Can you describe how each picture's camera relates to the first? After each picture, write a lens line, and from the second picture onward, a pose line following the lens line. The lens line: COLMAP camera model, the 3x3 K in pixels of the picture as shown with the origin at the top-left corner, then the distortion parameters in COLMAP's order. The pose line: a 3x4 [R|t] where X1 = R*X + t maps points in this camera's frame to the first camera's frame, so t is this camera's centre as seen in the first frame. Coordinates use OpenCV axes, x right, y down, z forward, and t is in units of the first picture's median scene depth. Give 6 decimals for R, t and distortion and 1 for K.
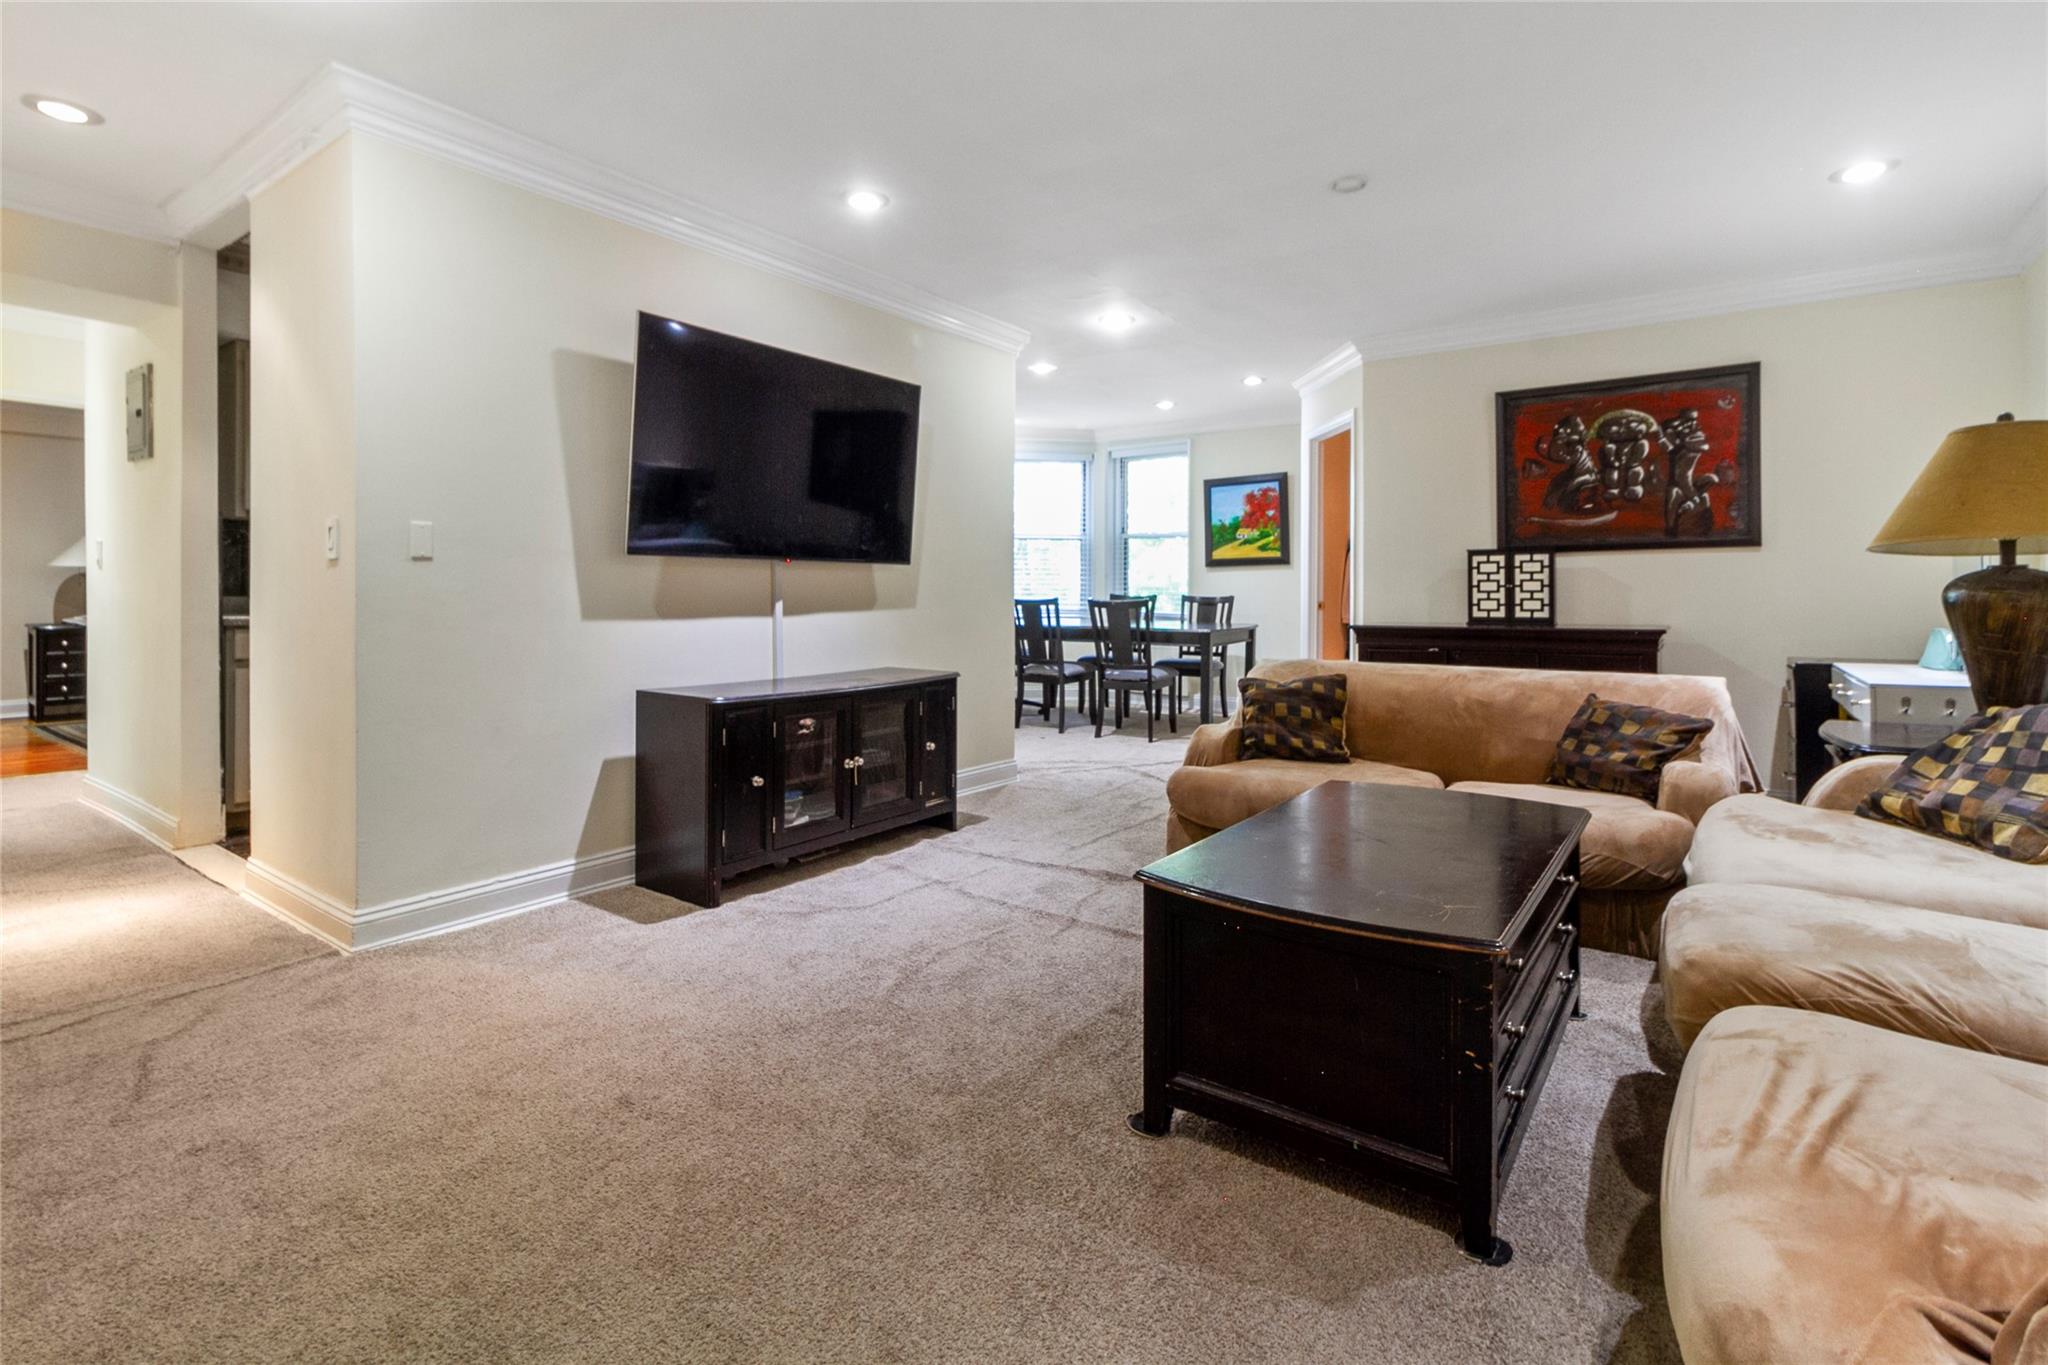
lens RADIAL K [[962.2, 0, 981.5], [0, 962.2, 588.7], [0, 0, 1]] dist [0.004810, 0.000799]
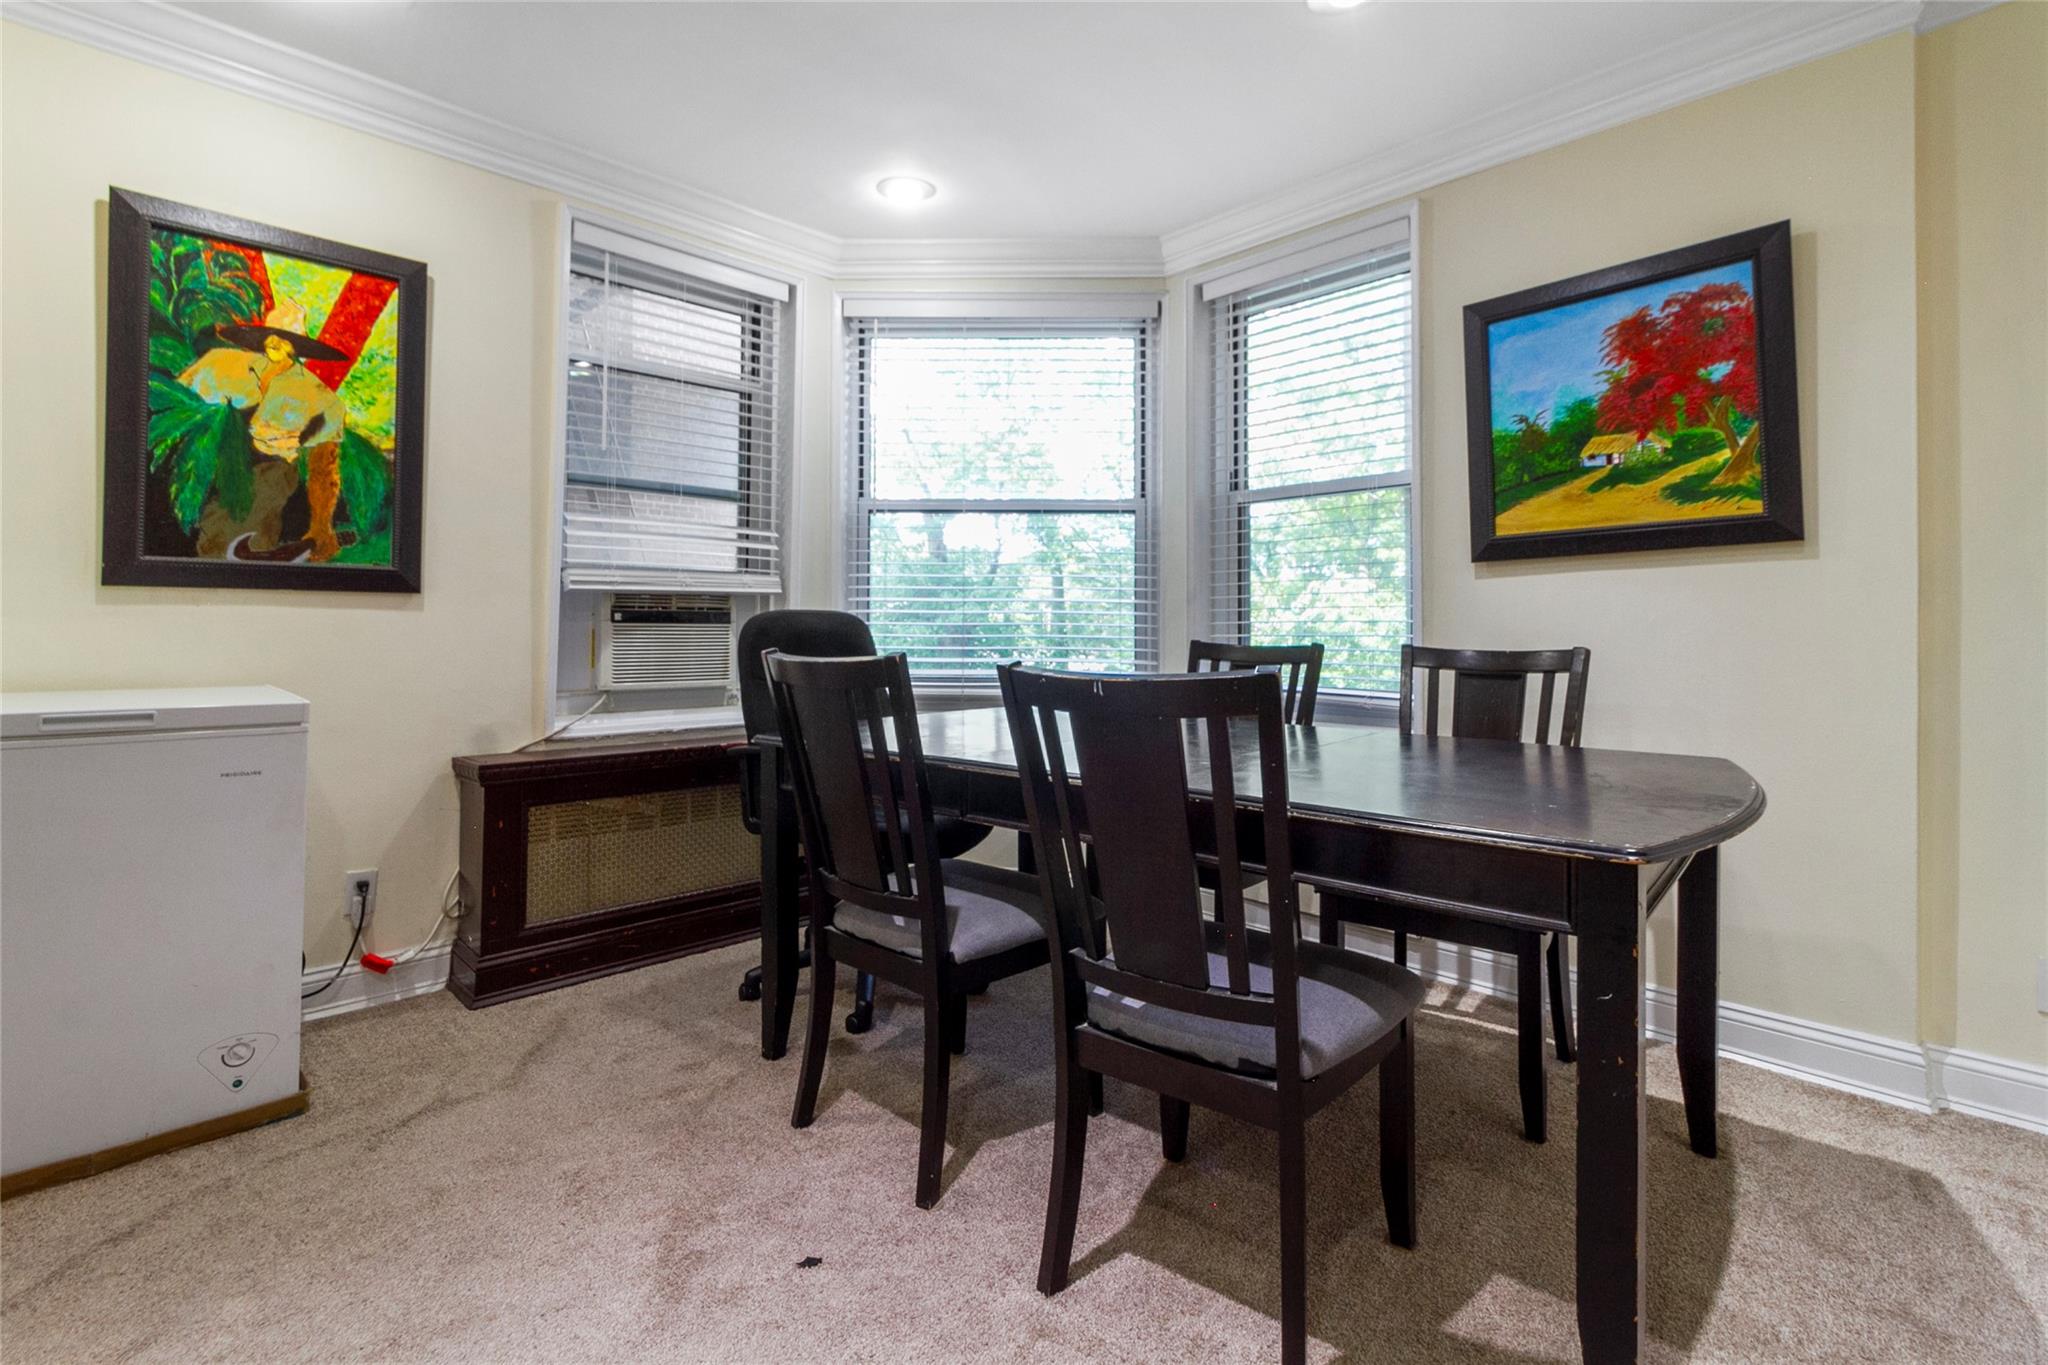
lens RADIAL K [[962.2, 0, 1009.1], [0, 962.2, 611.6], [0, 0, 1]] dist [0.004810, 0.000799]
pose [[0.990488, -0.004895, -0.137514, 0.197070], [0.001735, 0.999732, -0.023096, 0.003599], [0.137590, 0.022638, 0.990231, 1.075119]]
